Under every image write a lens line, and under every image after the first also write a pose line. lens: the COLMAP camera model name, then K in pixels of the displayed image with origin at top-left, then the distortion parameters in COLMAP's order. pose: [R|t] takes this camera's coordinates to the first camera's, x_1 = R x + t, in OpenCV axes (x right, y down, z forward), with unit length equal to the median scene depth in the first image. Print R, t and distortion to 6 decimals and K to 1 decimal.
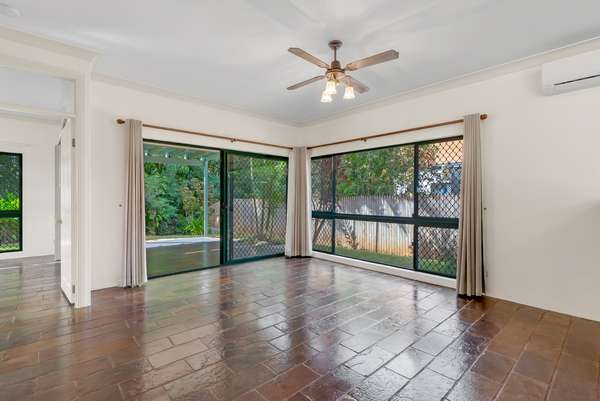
lens RADIAL K [[280.8, 0, 300.8], [0, 280.8, 200.6], [0, 0, 1]] dist [-0.002848, -0.000454]
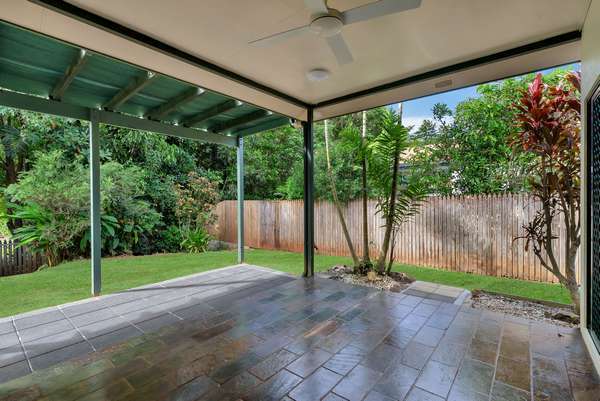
lens RADIAL K [[276.3, 0, 301.0], [0, 276.3, 200.3], [0, 0, 1]] dist [0.001223, 0.000034]
pose [[0.990802, -0.018020, 0.134115, -0.198655], [0.017798, 0.999838, 0.002855, -0.004980], [-0.134145, -0.000442, 0.990962, 0.275753]]
